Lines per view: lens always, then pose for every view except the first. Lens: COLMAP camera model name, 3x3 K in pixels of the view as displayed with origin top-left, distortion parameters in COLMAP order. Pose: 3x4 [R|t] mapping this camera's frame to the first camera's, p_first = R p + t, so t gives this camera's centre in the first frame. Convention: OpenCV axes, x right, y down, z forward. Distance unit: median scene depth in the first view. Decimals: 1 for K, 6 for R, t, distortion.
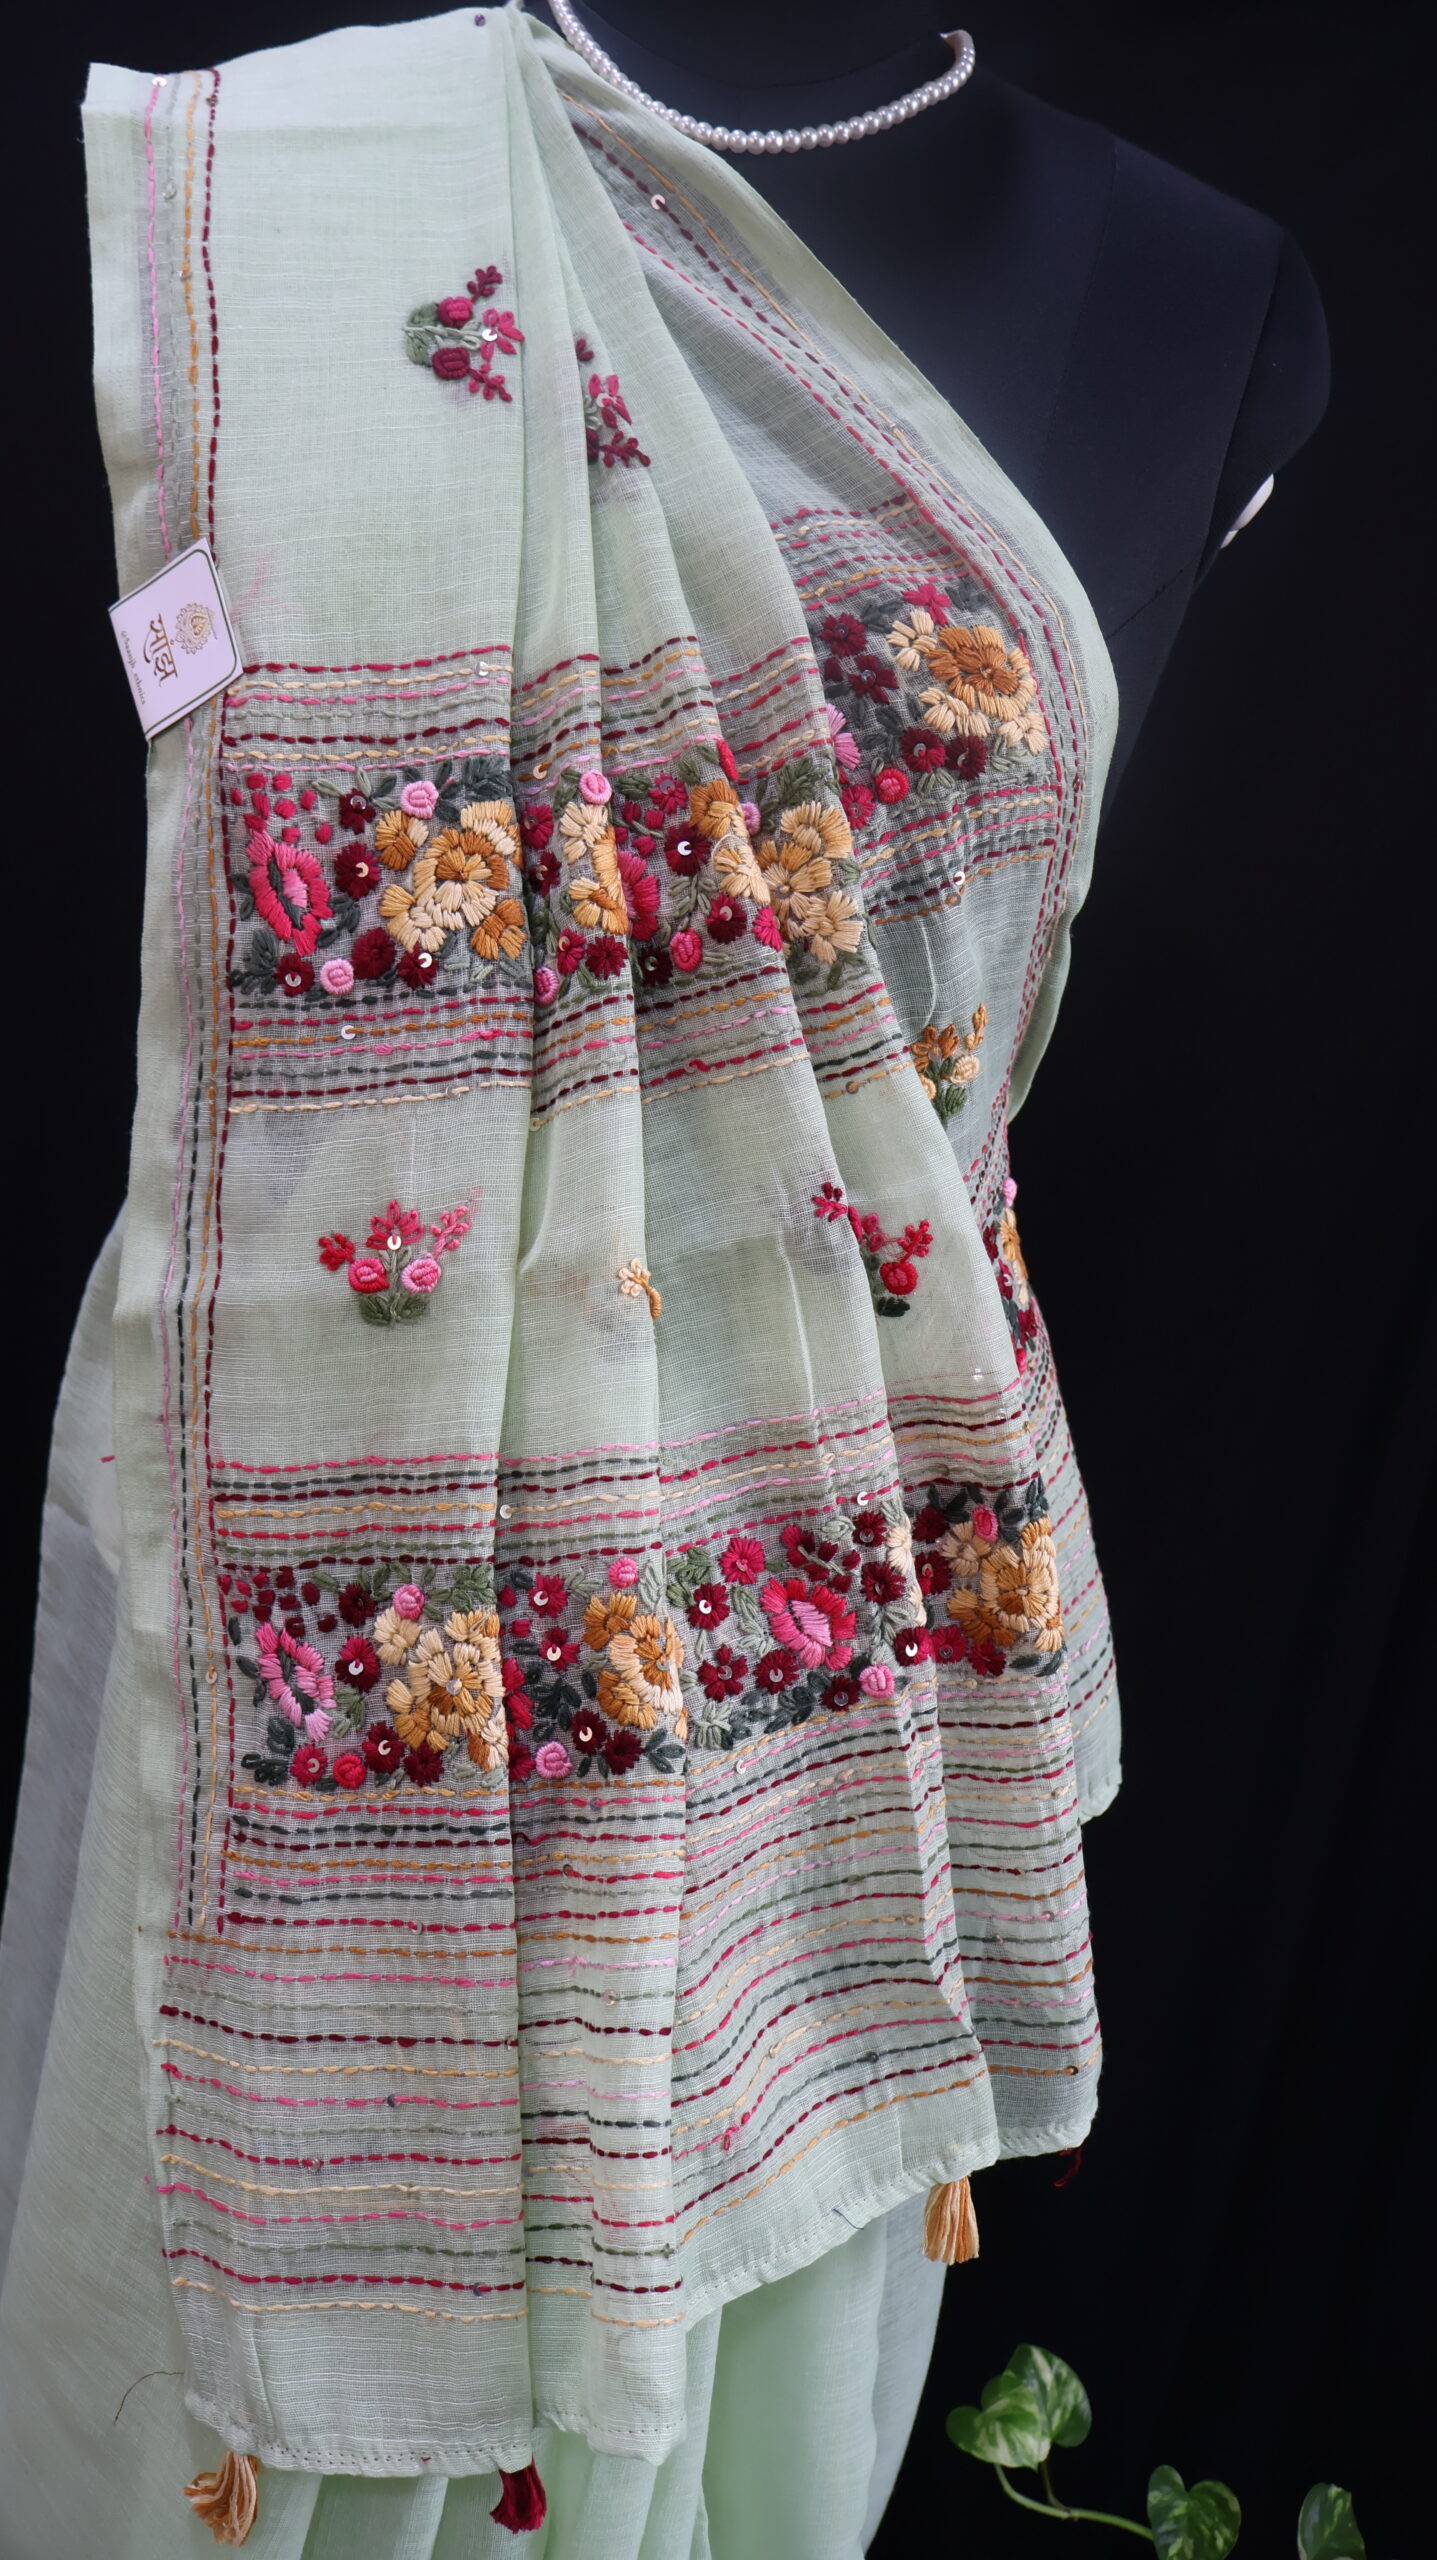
lens RADIAL K [[2050.2, 0, 718.5], [0, 2050.2, 1280.0], [0, 0, 1]] dist [0.010513, -0.000286]
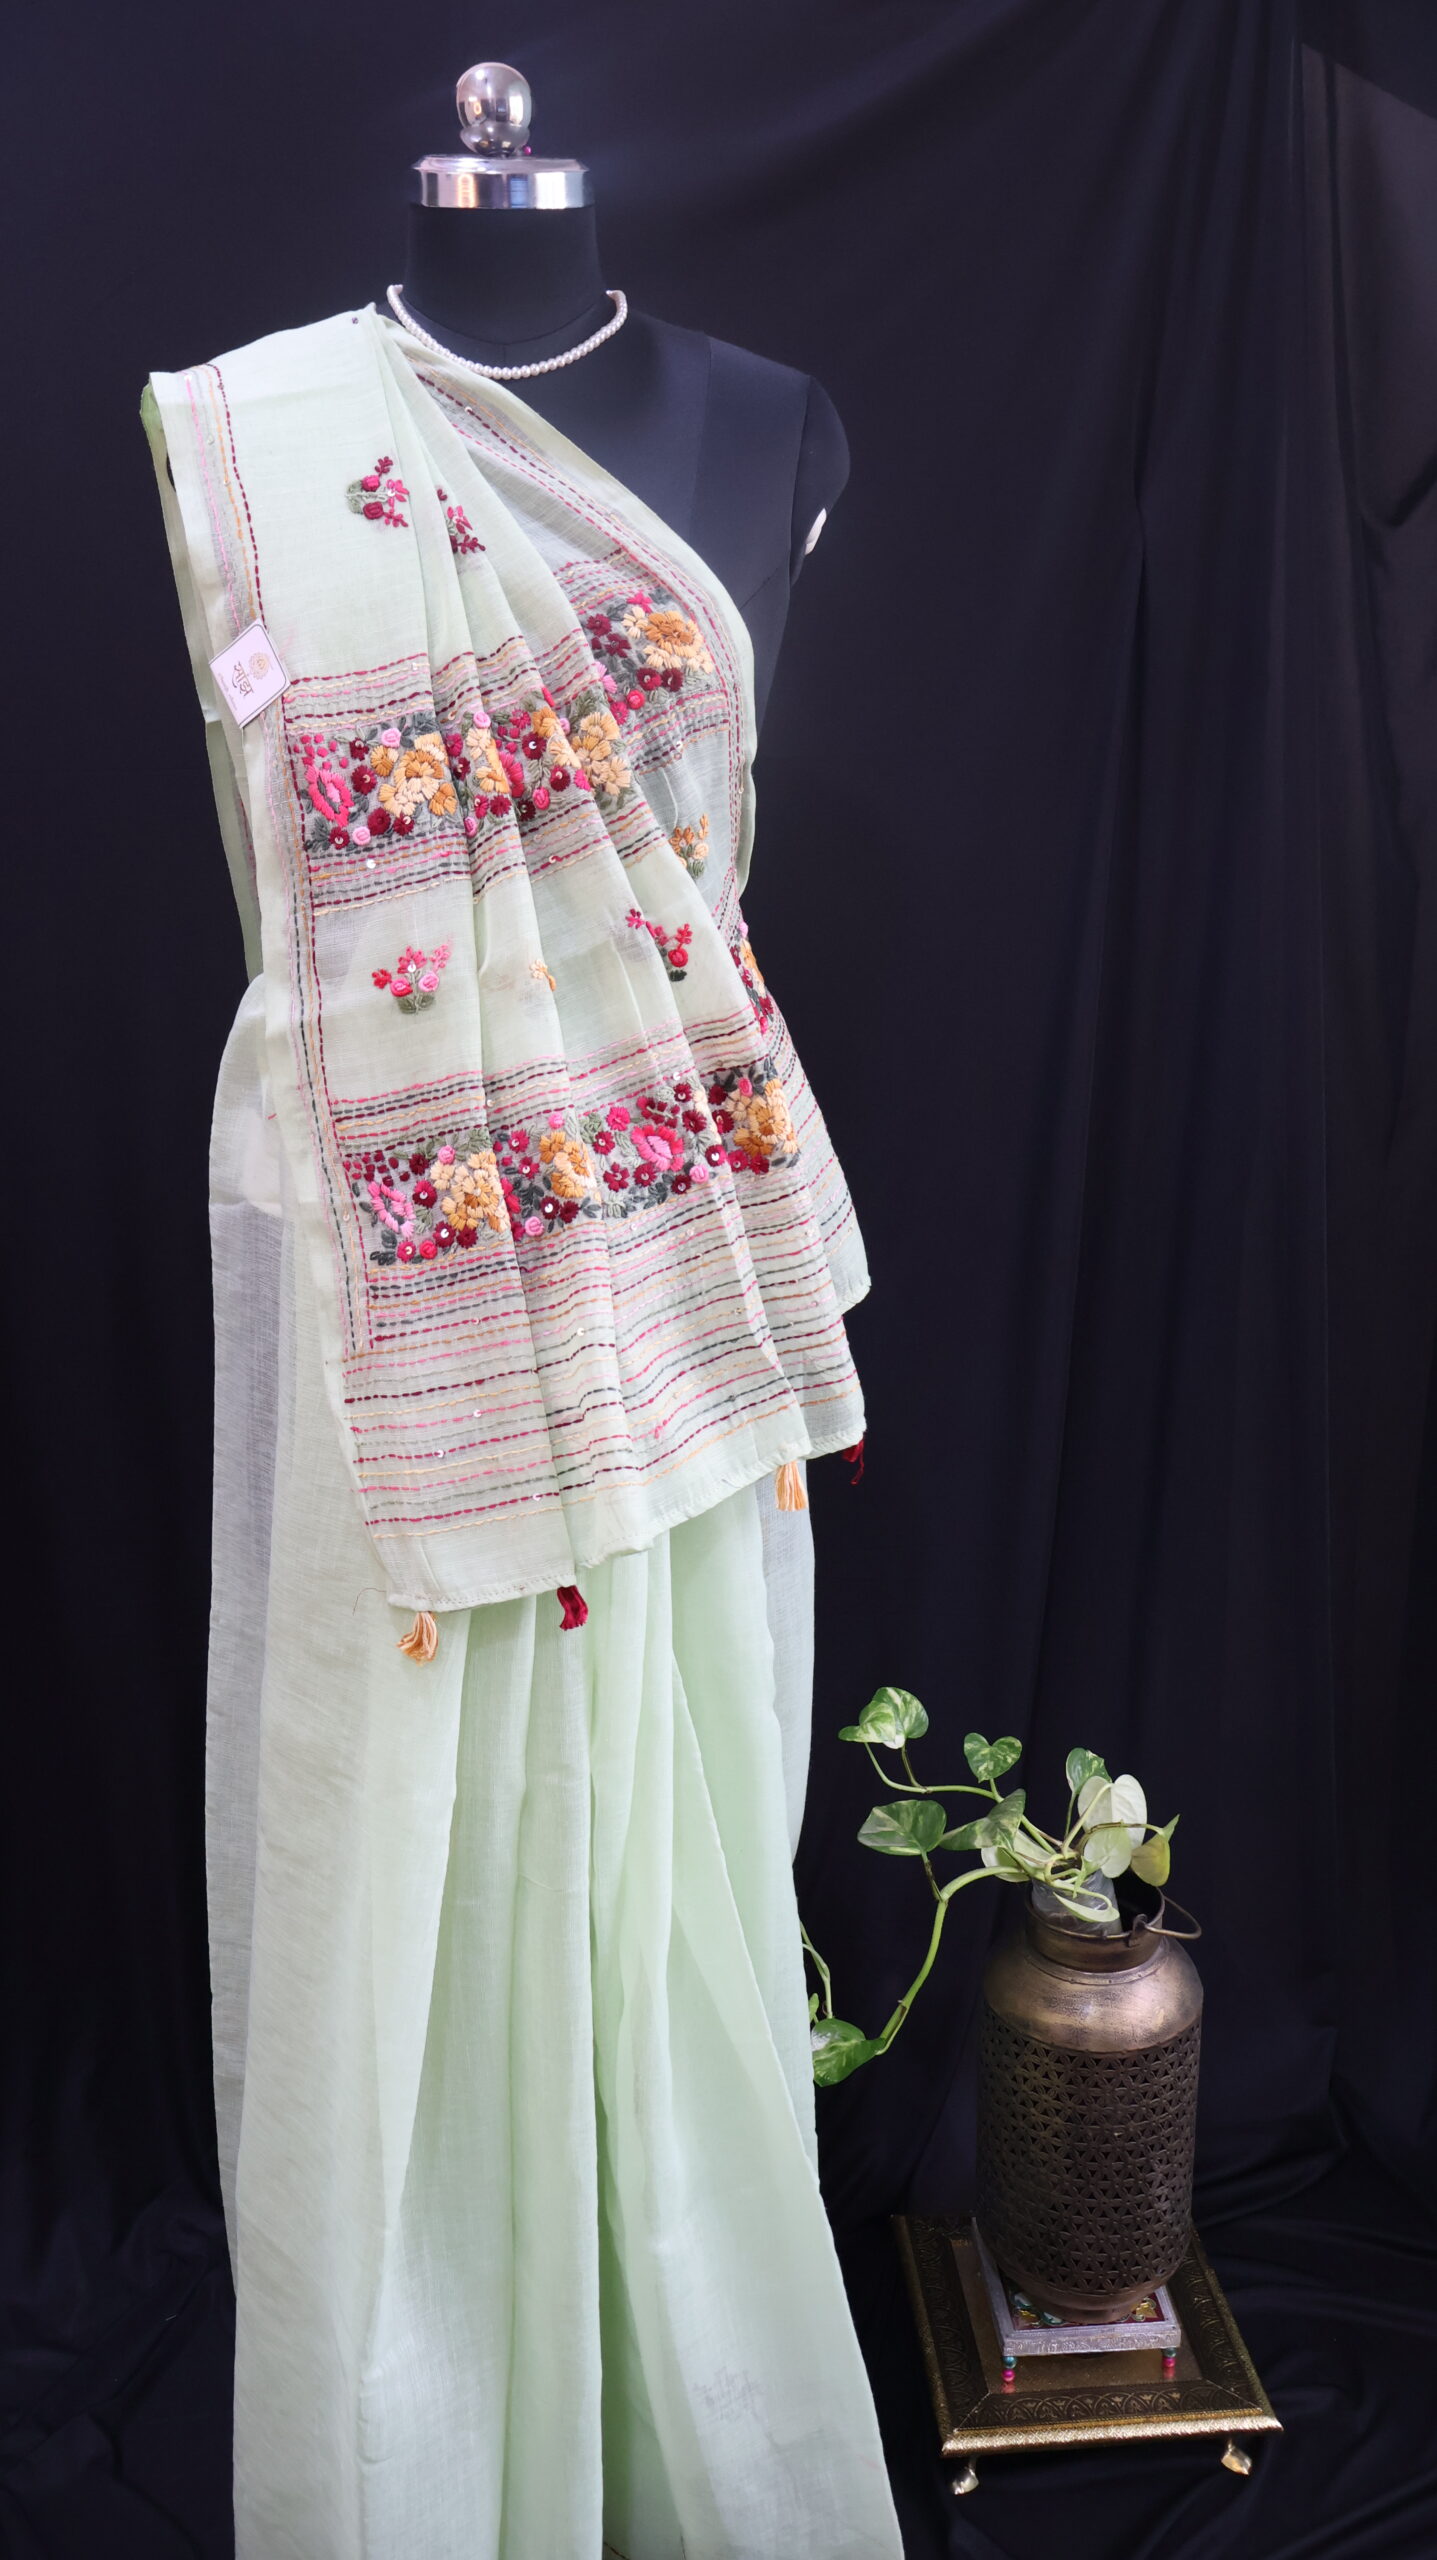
lens RADIAL K [[2050.2, 0, 718.5], [0, 2050.2, 1280.0], [0, 0, 1]] dist [0.010513, -0.000286]
pose [[0.988060, -0.145692, 0.050106, -0.013669], [0.146326, 0.989194, -0.009209, 0.321373], [-0.048223, 0.016431, 0.998701, -0.899268]]
